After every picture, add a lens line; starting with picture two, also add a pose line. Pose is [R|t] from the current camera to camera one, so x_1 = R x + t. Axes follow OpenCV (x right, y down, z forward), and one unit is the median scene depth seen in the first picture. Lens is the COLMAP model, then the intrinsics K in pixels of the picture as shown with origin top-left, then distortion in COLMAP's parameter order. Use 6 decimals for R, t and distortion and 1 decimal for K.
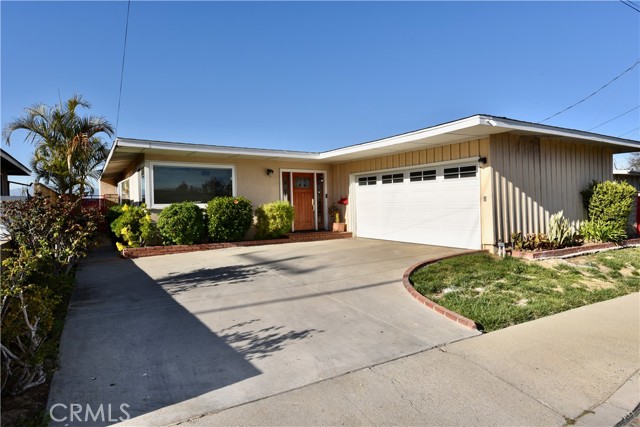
lens RADIAL K [[378.4, 0, 320.0], [0, 378.4, 213.5], [0, 0, 1]] dist [0.019618, -0.001522]
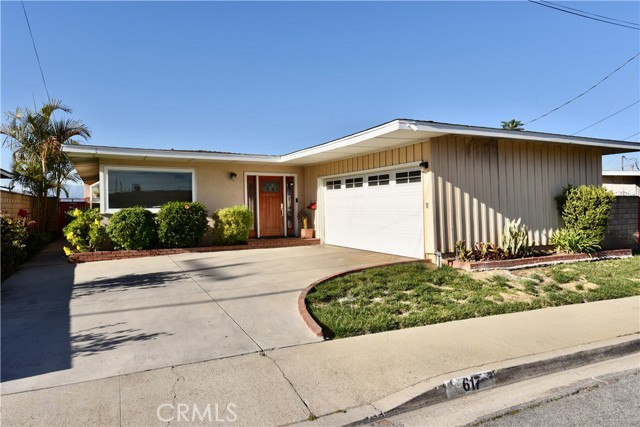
lens RADIAL K [[417.0, 0, 320.0], [0, 417.0, 213.5], [0, 0, 1]] dist [0.024108, -0.000510]
pose [[0.996272, 0.005154, -0.086110, 0.219867], [-0.005827, 0.999954, -0.007565, -0.007605], [0.086067, 0.008039, 0.996257, -0.052239]]
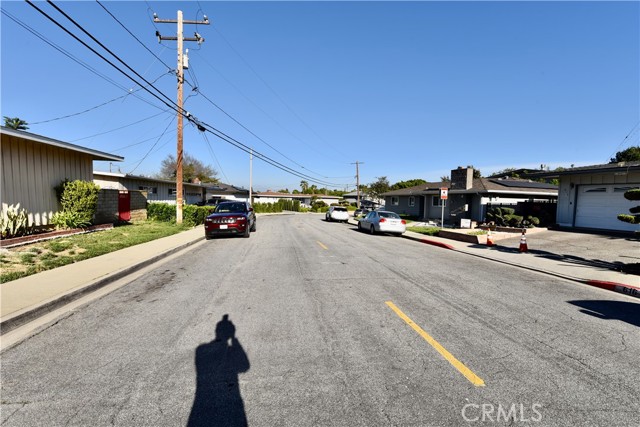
lens RADIAL K [[279.4, 0, 323.1], [0, 279.4, 214.8], [0, 0, 1]] dist [0.000662, -0.010462]
pose [[0.392132, -0.028212, 0.919476, 0.227895], [-0.006583, 0.999418, 0.033472, -0.006899], [-0.919885, -0.019179, 0.391718, -0.113381]]
